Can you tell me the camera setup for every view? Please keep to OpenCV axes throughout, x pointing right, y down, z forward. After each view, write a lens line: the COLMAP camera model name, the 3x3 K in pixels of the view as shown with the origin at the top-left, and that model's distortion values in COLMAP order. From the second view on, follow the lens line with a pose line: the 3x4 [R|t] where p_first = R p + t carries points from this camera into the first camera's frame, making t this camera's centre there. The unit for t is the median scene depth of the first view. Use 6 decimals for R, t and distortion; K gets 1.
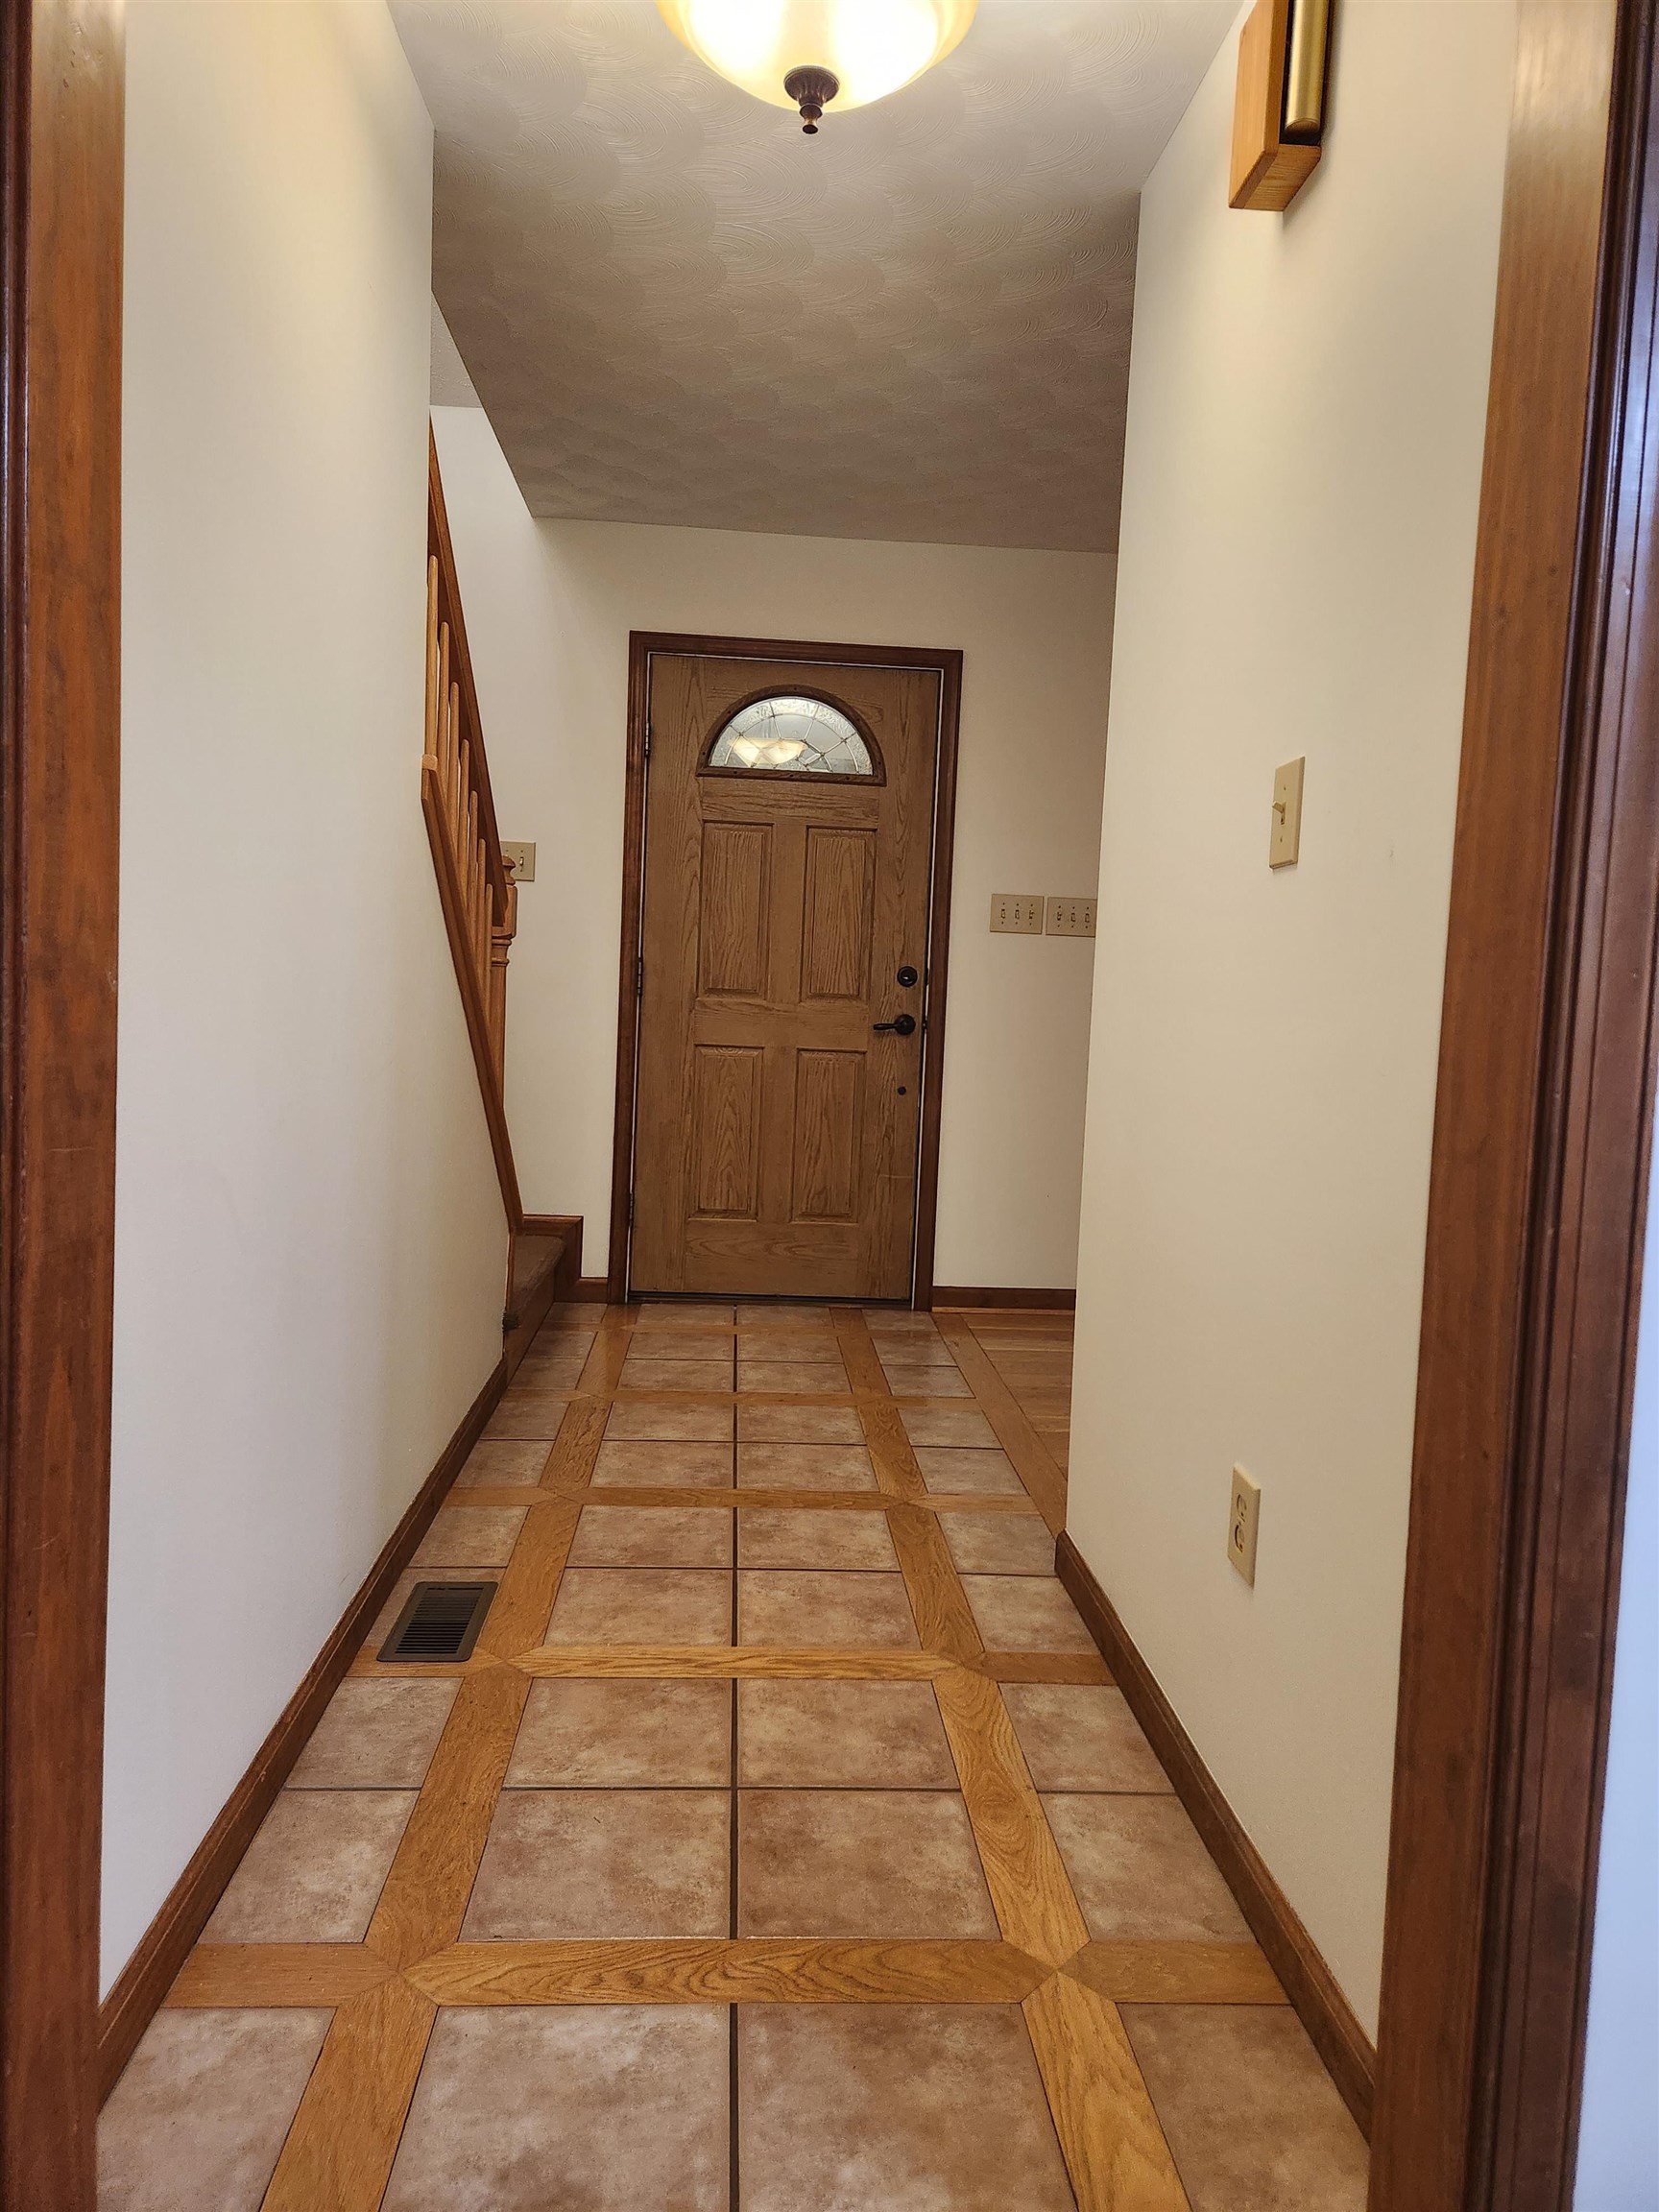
lens RADIAL K [[1484.3, 0, 834.4], [0, 1484.3, 1105.6], [0, 0, 1]] dist [0.102784, -0.095679]
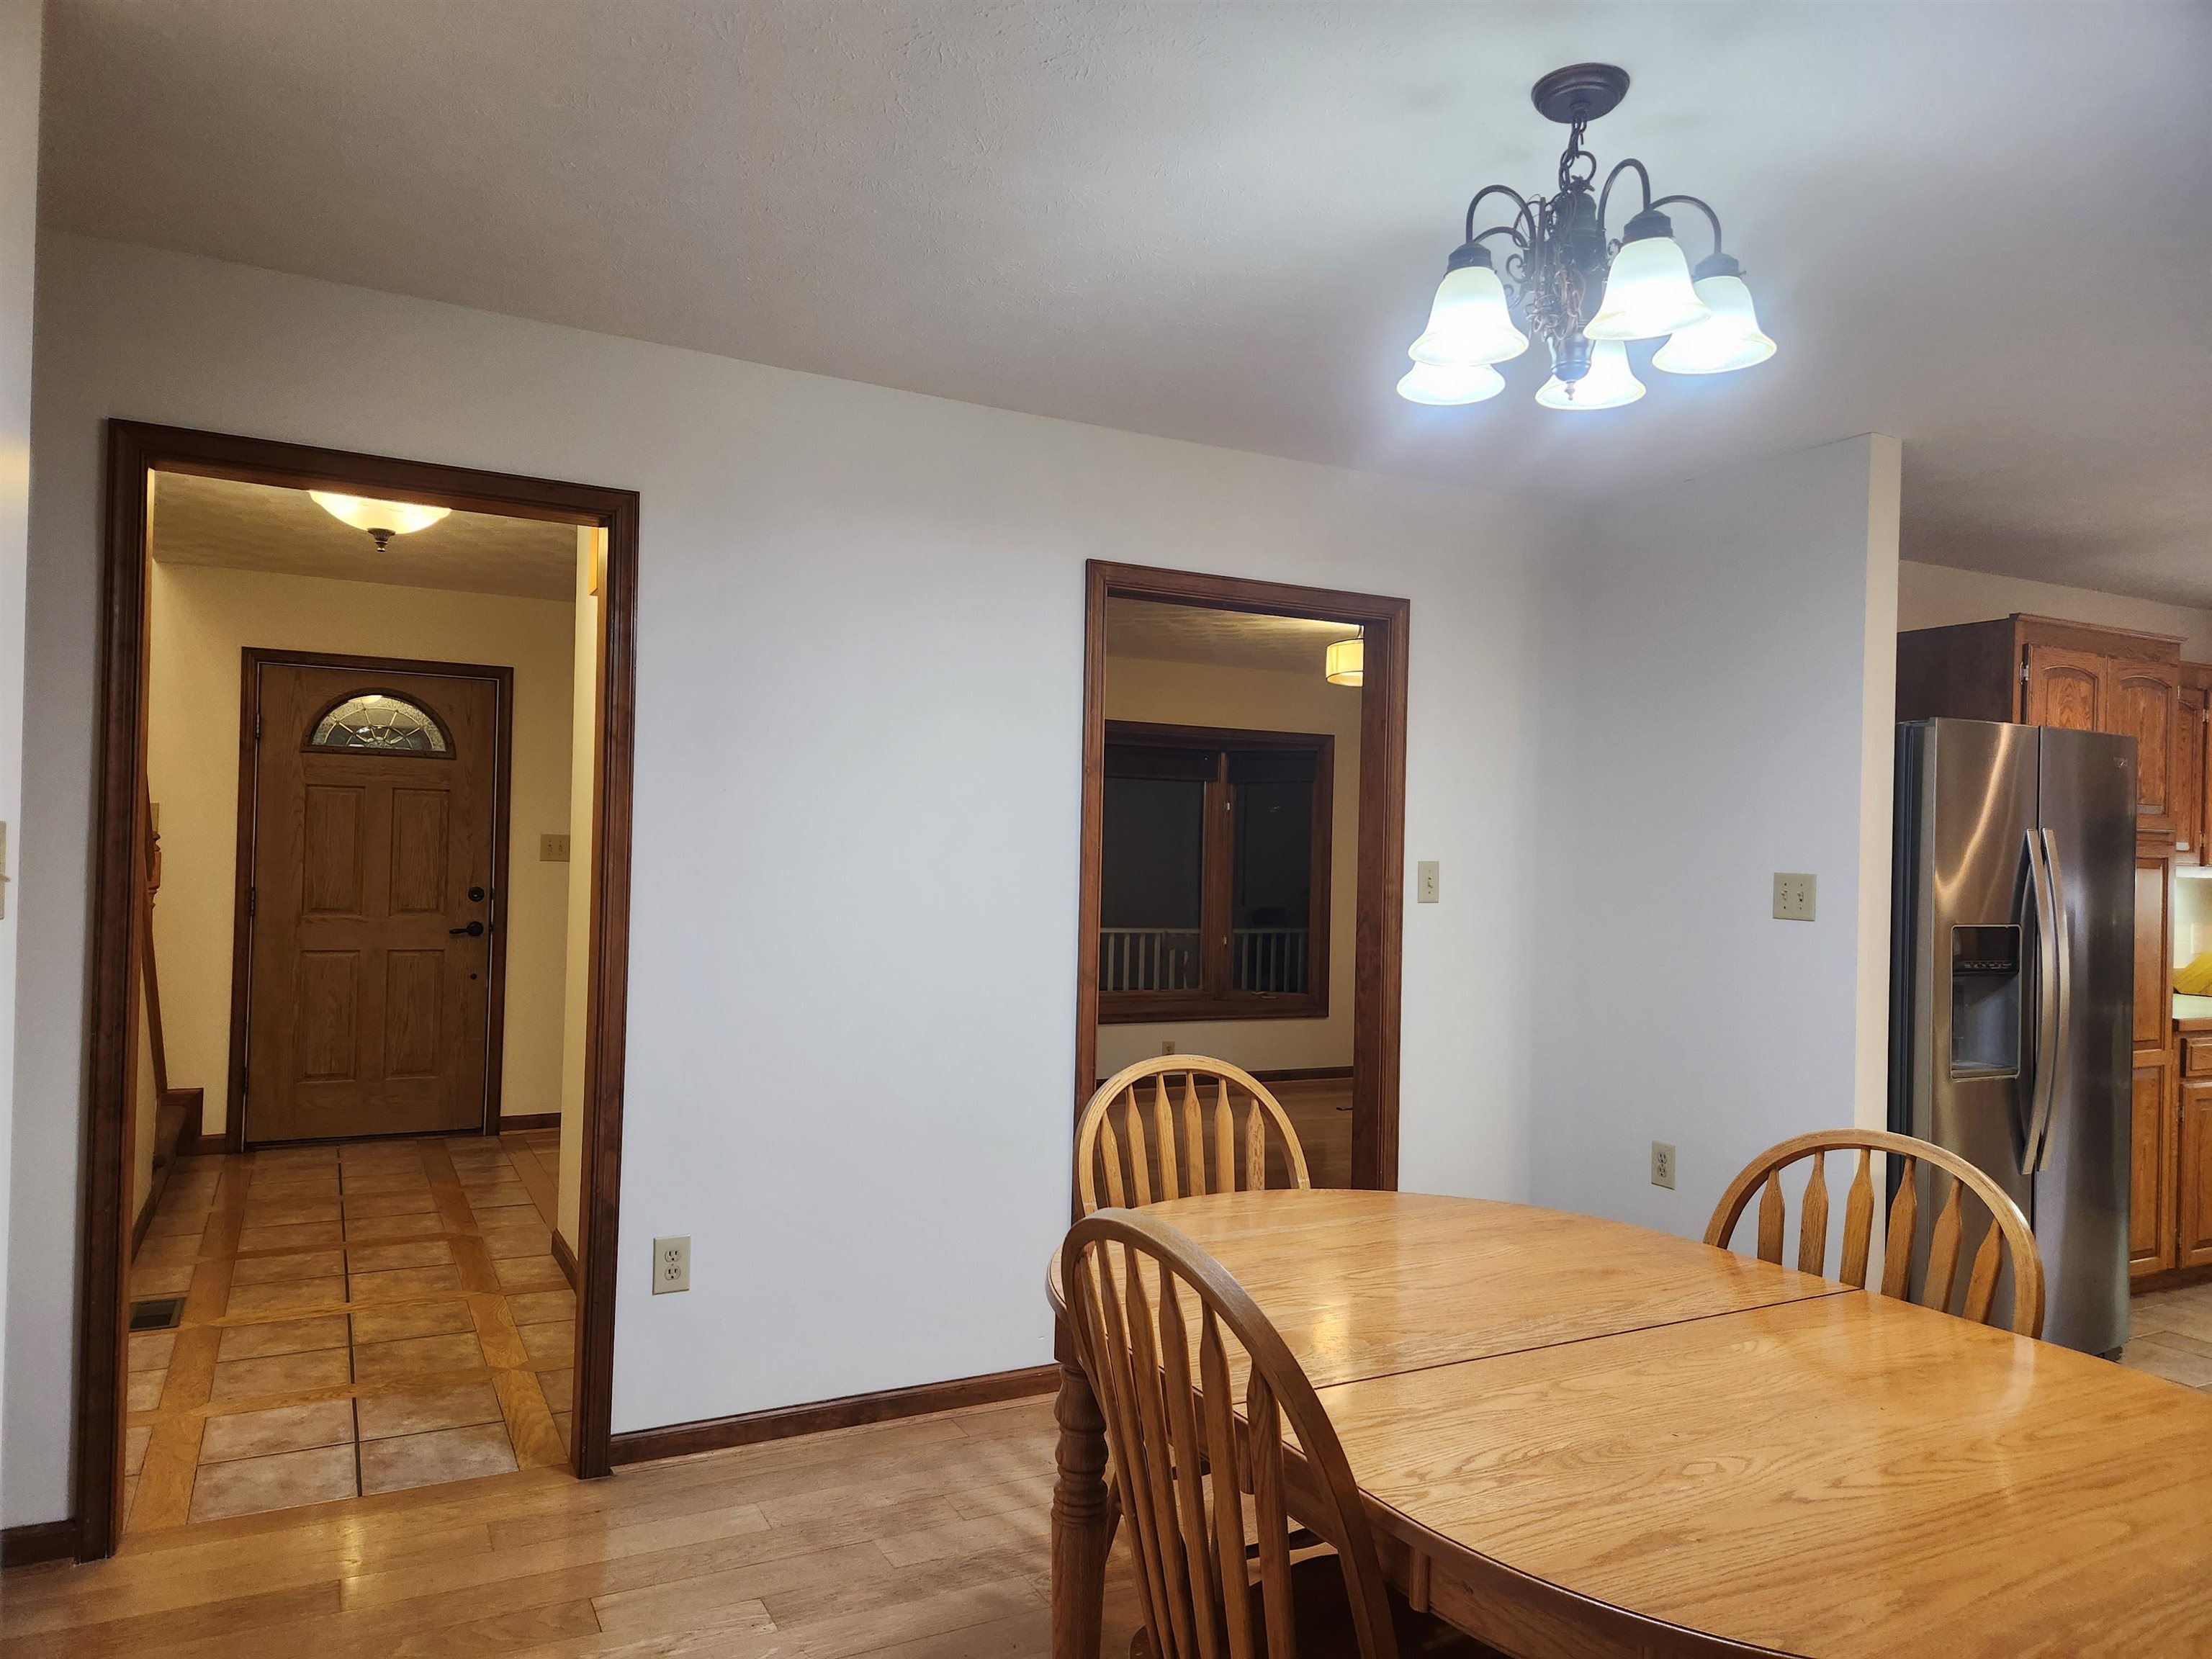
lens RADIAL K [[1484.3, 0, 1093.9], [0, 1484.3, 841.2], [0, 0, 1]] dist [0.102784, -0.095679]
pose [[0.917708, -0.018687, 0.396816, 0.026670], [0.049430, 0.996502, -0.067390, -0.015735], [-0.394169, 0.081459, 0.915421, -0.681021]]
